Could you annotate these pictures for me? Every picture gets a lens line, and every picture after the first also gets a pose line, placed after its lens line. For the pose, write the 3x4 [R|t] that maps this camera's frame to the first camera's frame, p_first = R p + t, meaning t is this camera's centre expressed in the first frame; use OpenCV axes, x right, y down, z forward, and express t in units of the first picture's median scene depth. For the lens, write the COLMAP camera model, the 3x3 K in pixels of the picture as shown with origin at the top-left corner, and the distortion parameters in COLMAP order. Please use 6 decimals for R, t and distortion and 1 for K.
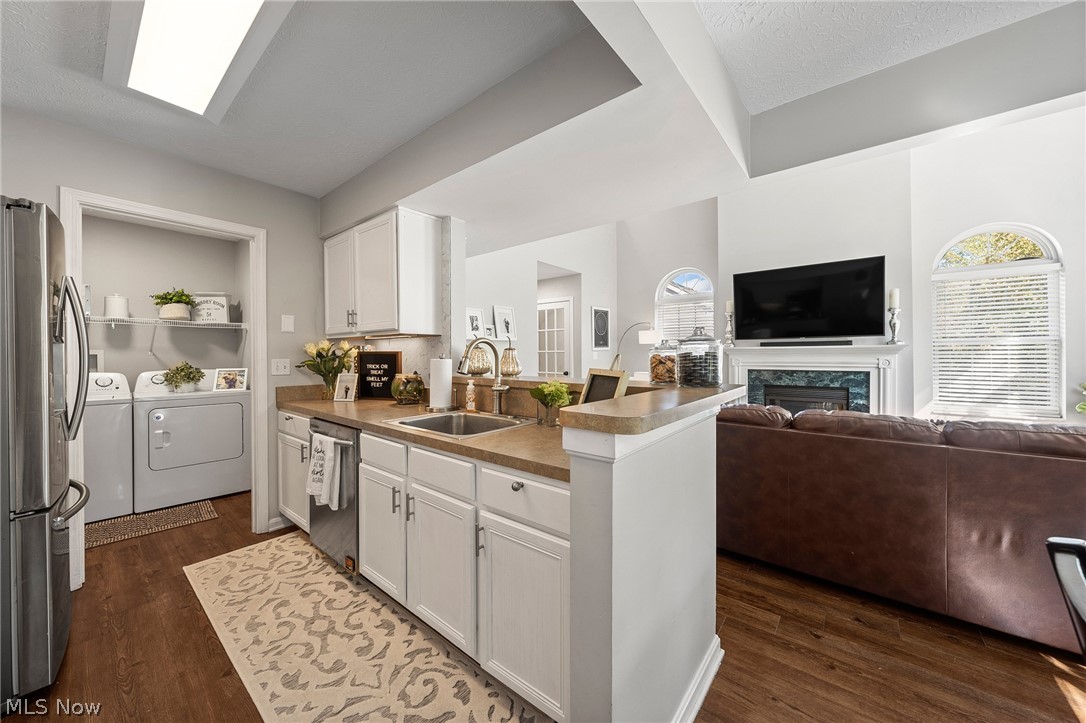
lens RADIAL K [[383.7, 0, 548.0], [0, 383.7, 356.5], [0, 0, 1]] dist [-0.000550, -0.000119]
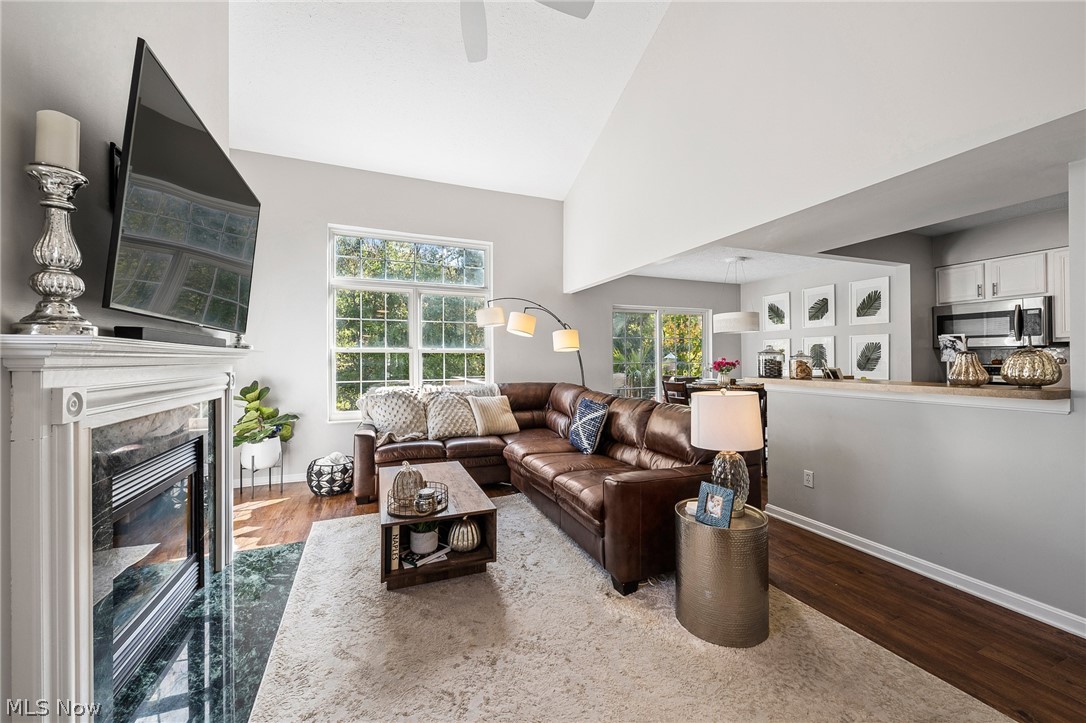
lens RADIAL K [[418.9, 0, 548.3], [0, 418.9, 357.5], [0, 0, 1]] dist [-0.002248, 0.000151]
pose [[-0.879306, 0.010886, 0.476134, 0.194906], [0.011522, 0.999932, -0.001583, -0.013973], [-0.476119, 0.004094, -0.879371, 1.602944]]
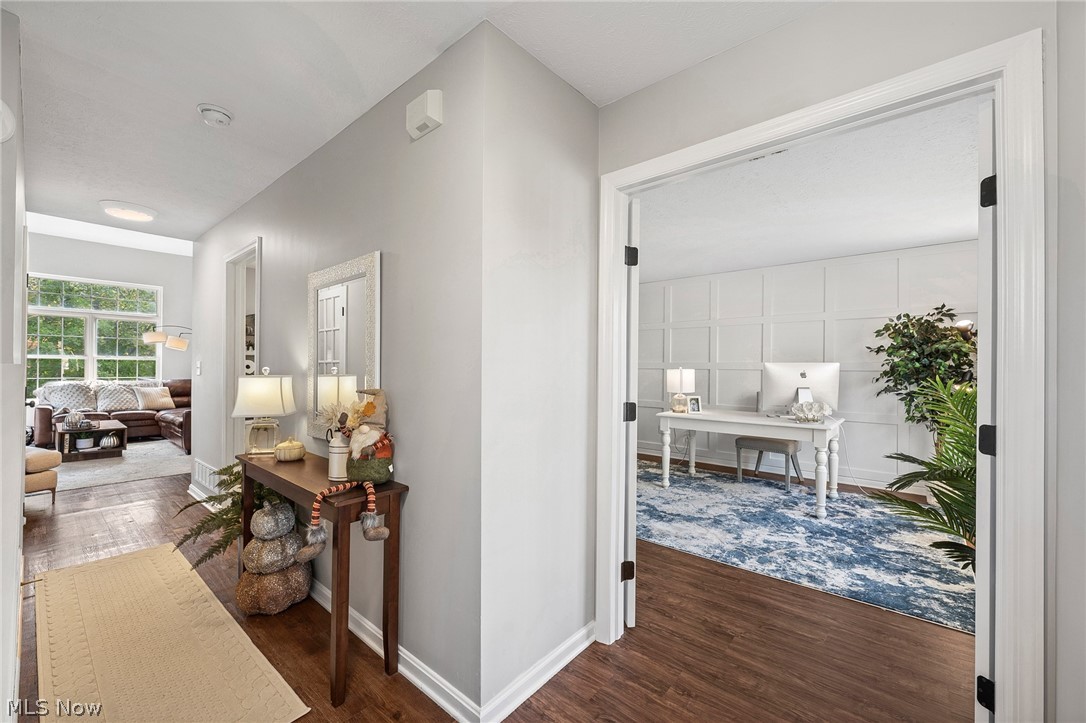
lens RADIAL K [[433.0, 0, 547.0], [0, 433.0, 366.9], [0, 0, 1]] dist [0.000332, 0.000128]
pose [[-0.999671, -0.002449, 0.025532, -1.087187], [-0.002437, 0.999997, 0.000474, -0.006458], [-0.025533, 0.000411, -0.999674, 2.690393]]
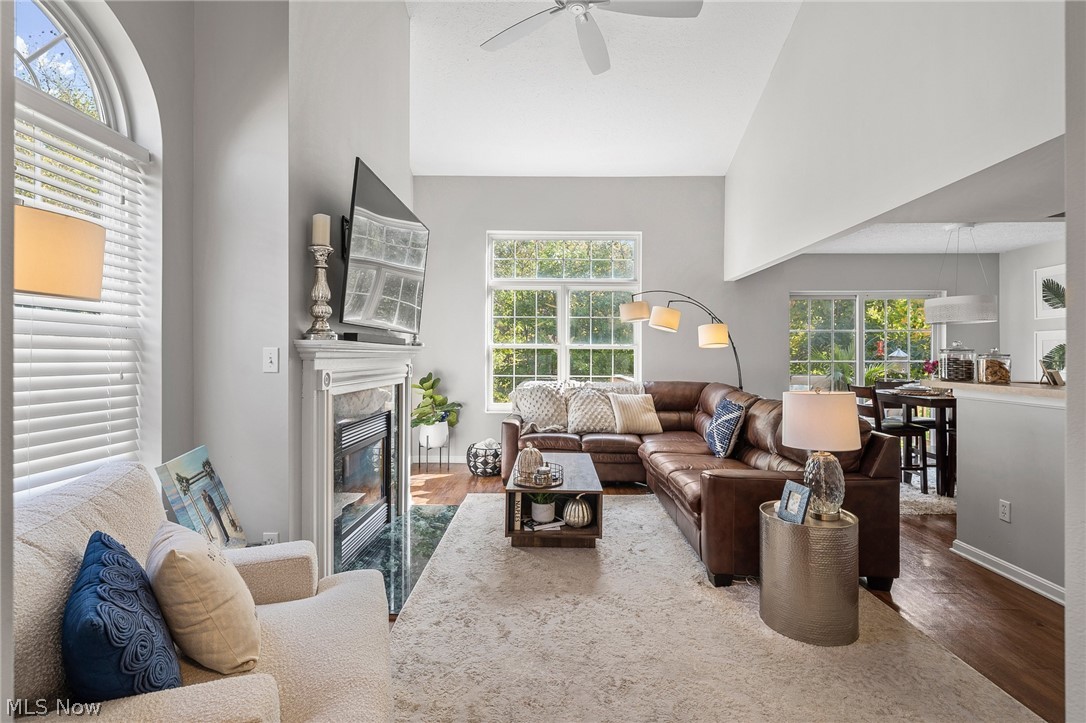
lens RADIAL K [[503.3, 0, 543.6], [0, 503.3, 354.5], [0, 0, 1]] dist [0.001250, -0.000305]
pose [[-0.614489, 0.004860, 0.788910, -0.060782], [0.003480, 0.999988, -0.003450, -0.012488], [-0.788917, 0.000625, -0.614499, 1.686198]]
